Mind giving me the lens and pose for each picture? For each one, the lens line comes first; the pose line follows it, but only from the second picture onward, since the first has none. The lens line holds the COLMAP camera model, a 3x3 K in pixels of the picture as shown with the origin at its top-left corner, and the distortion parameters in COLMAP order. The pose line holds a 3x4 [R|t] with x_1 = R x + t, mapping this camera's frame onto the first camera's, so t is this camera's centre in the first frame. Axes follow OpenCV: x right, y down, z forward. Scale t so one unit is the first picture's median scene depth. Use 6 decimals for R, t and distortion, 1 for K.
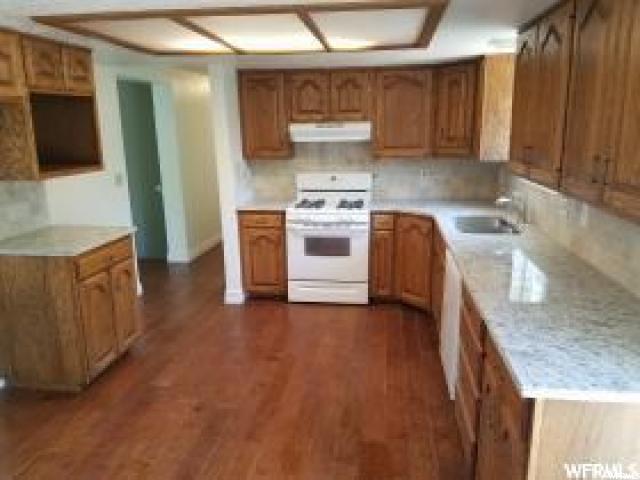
lens RADIAL K [[506.8, 0, 320.6], [0, 506.8, 250.2], [0, 0, 1]] dist [0.201277, -0.365219]
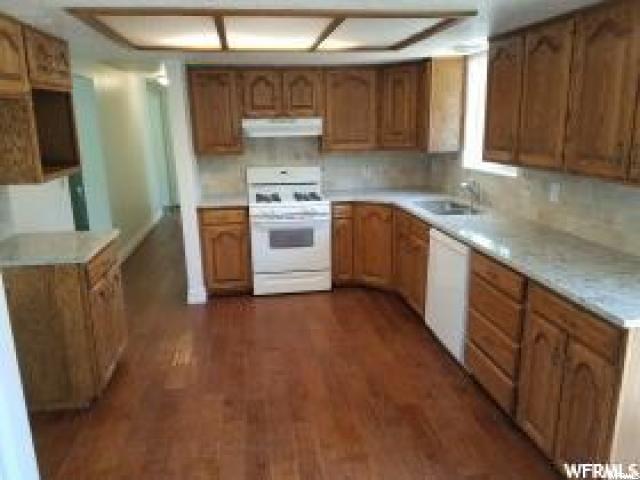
lens RADIAL K [[506.8, 0, 320.6], [0, 506.8, 250.2], [0, 0, 1]] dist [0.201277, -0.365219]
pose [[0.959555, -0.075776, 0.271132, -0.220396], [0.073465, 0.997123, 0.018678, 0.002219], [-0.271767, 0.001996, 0.962361, -0.015193]]
